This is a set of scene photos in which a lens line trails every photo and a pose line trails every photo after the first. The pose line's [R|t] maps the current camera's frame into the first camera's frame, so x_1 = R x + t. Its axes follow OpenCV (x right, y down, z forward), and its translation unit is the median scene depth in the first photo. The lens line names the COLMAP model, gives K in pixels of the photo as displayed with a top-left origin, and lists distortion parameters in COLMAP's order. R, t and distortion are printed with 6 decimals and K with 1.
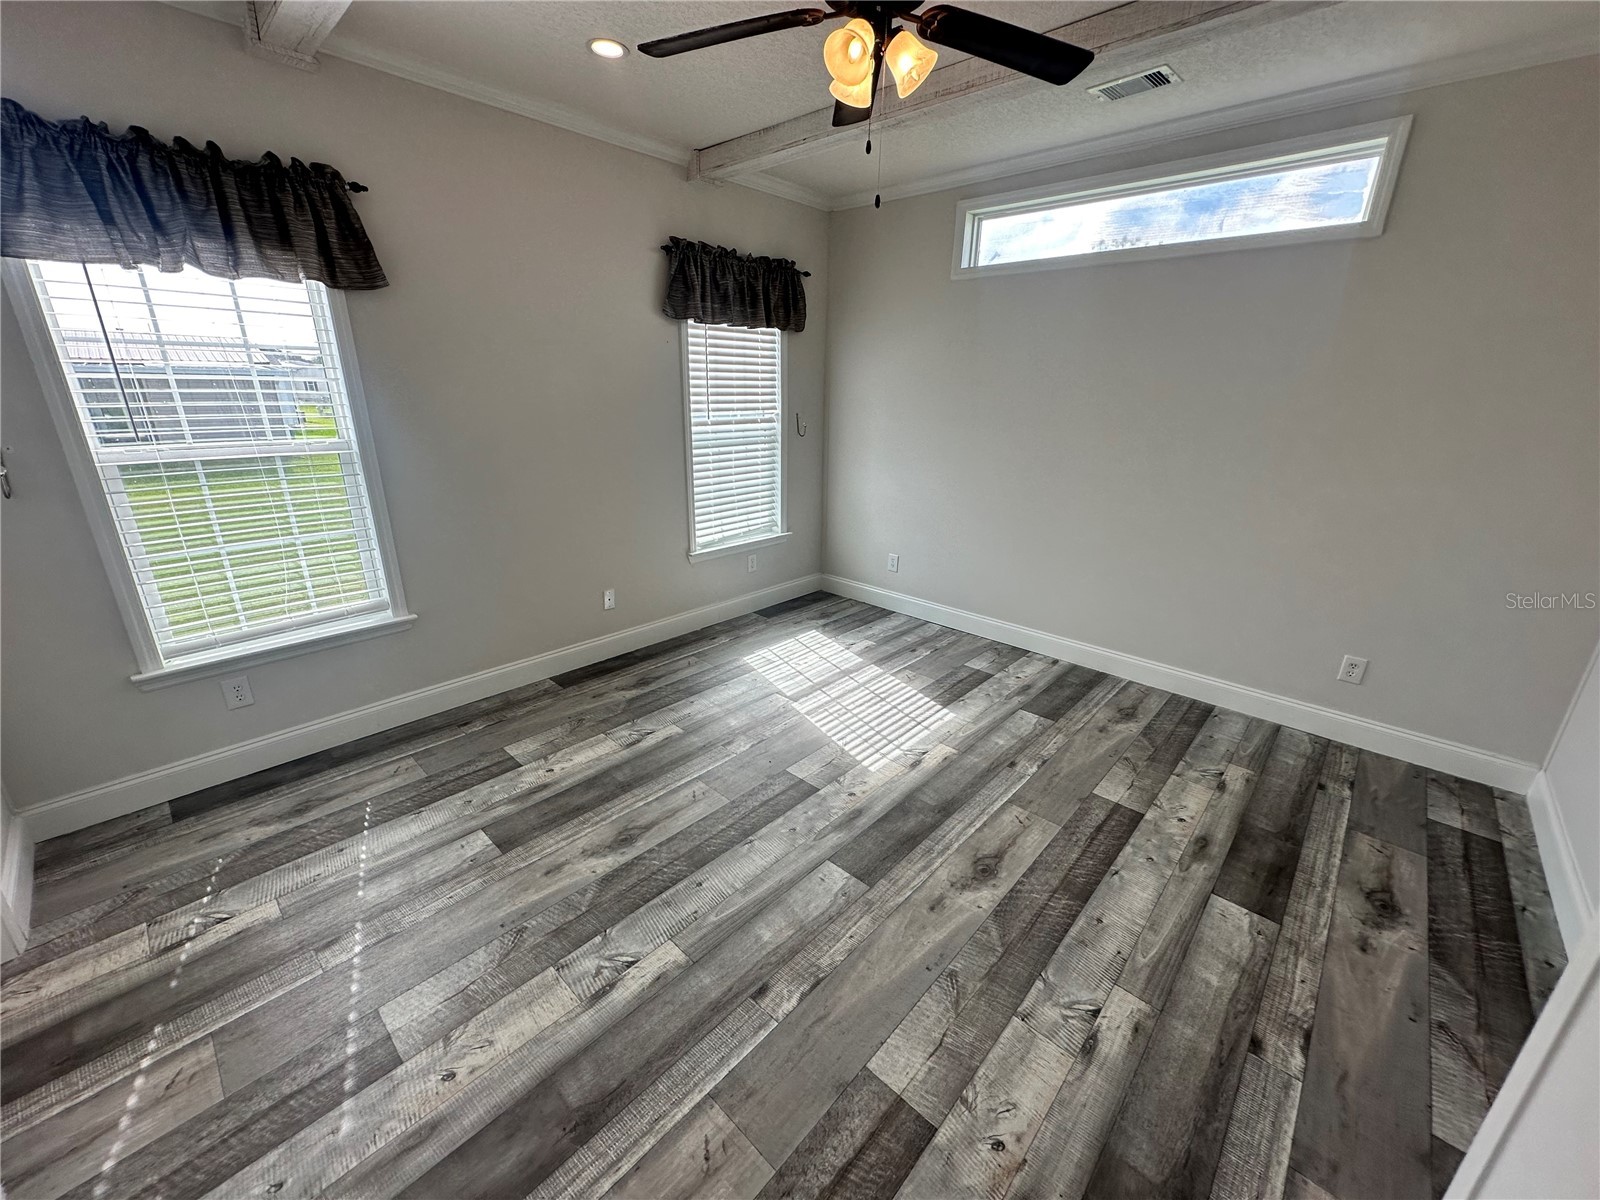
lens RADIAL K [[640.5, 0, 798.8], [0, 640.5, 599.3], [0, 0, 1]] dist [-0.002510, -0.000099]
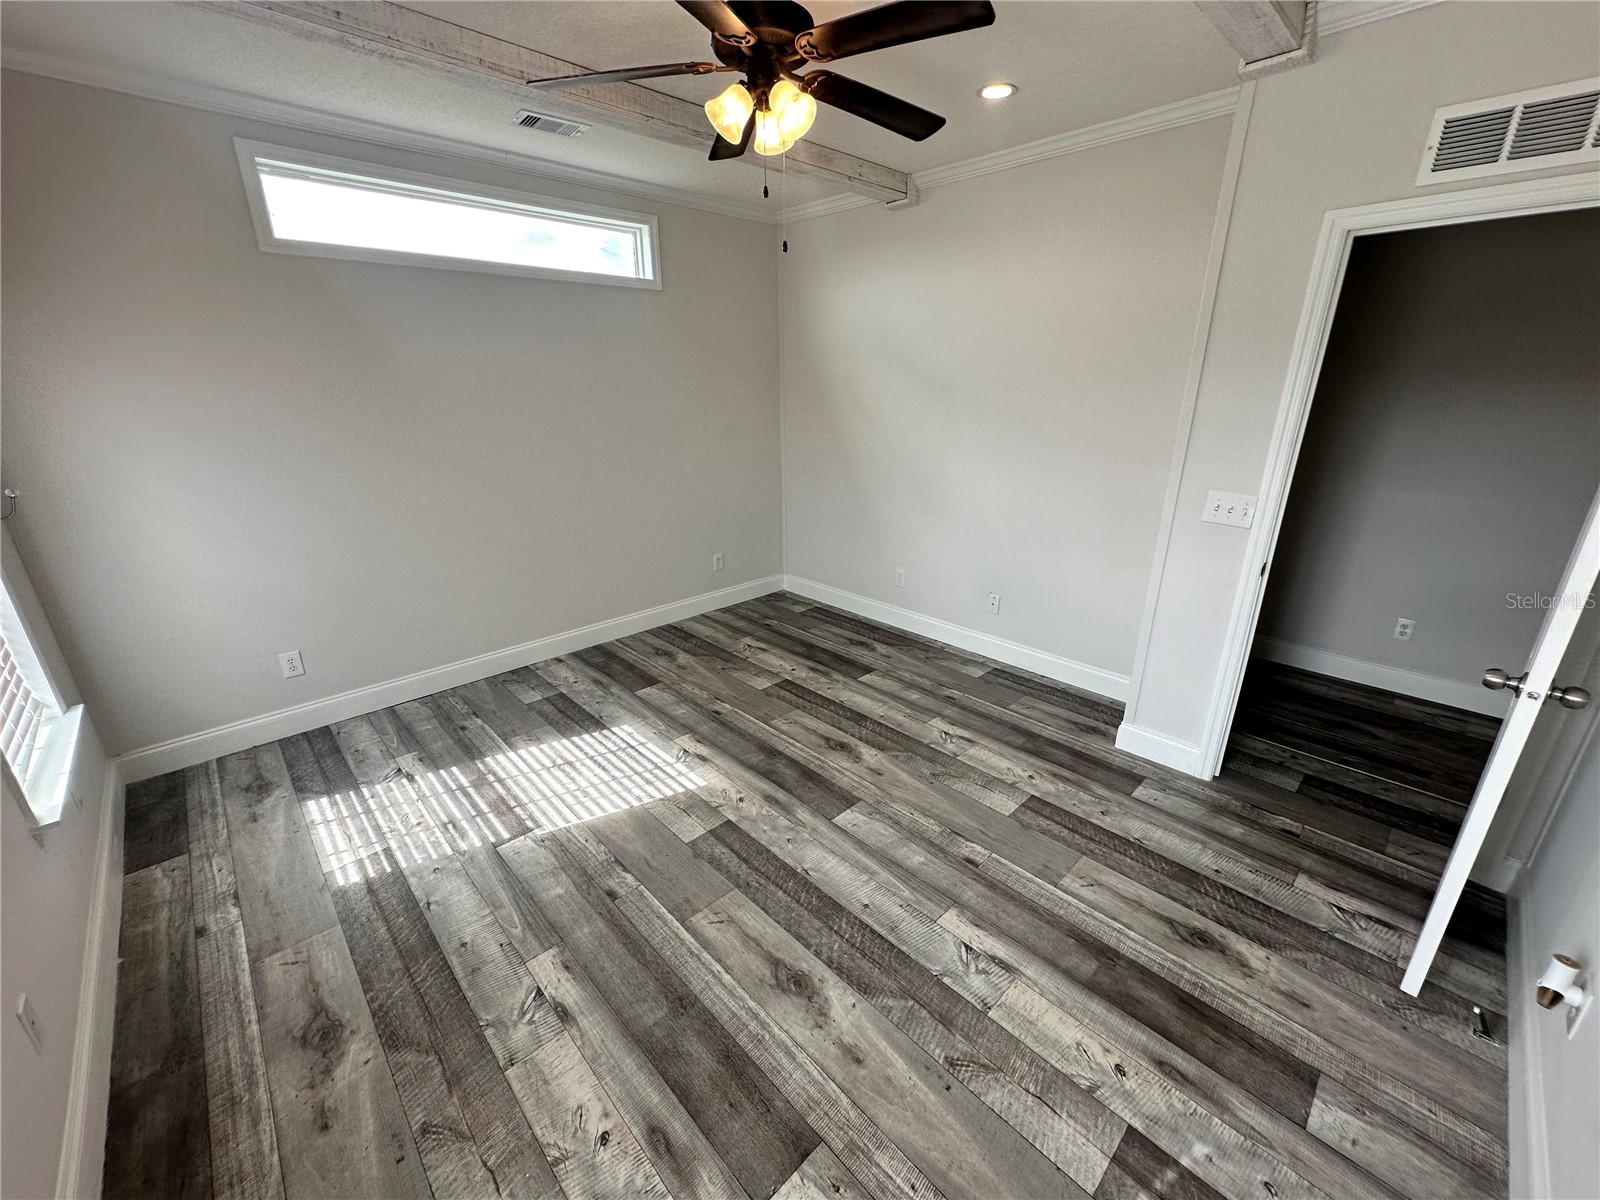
lens RADIAL K [[634.5, 0, 804.3], [0, 634.5, 600.6], [0, 0, 1]] dist [0.000019, 0.000475]
pose [[0.054725, -0.347741, 0.935992, -0.838259], [0.323675, 0.892958, 0.312828, -0.298673], [-0.944585, 0.285838, 0.161422, 0.711376]]
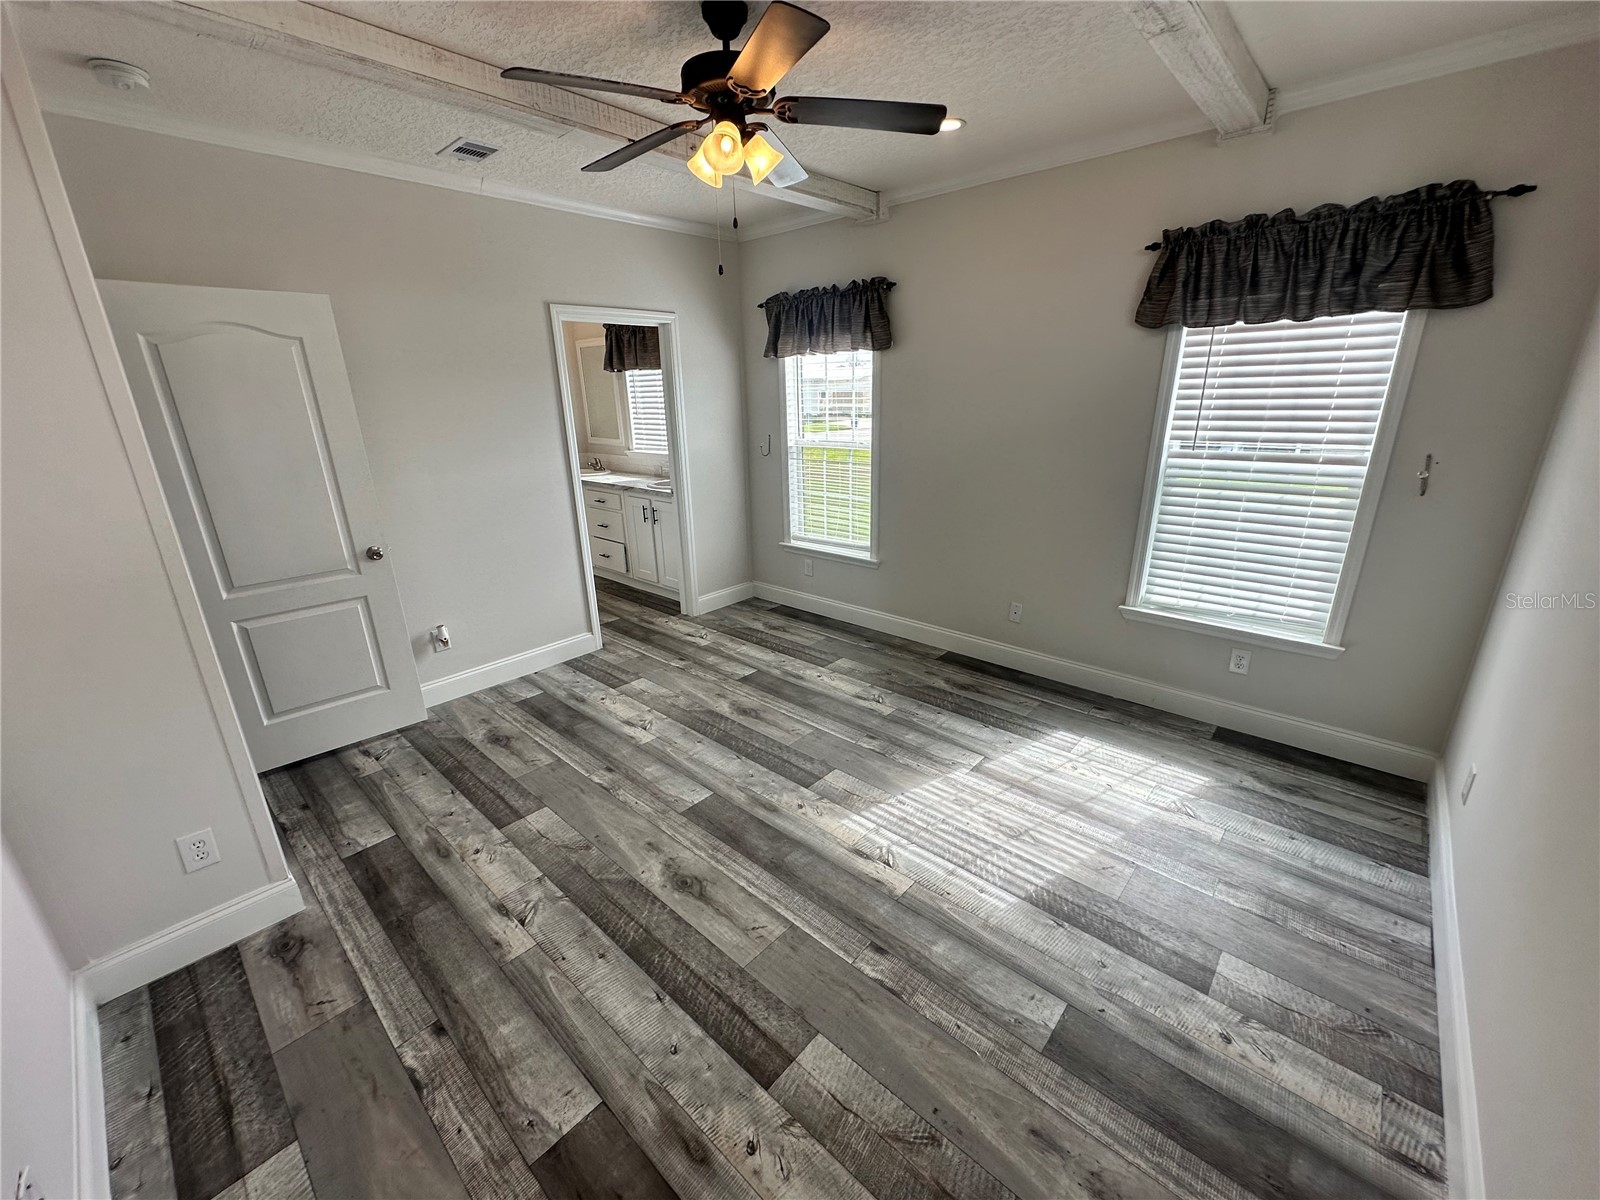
lens RADIAL K [[634.9, 0, 801.5], [0, 634.9, 600.7], [0, 0, 1]] dist [0.000367, 0.000051]
pose [[0.013277, 0.299926, -0.953870, 1.069097], [-0.297848, 0.911836, 0.282564, -0.324720], [0.954521, 0.280357, 0.101439, 0.884507]]
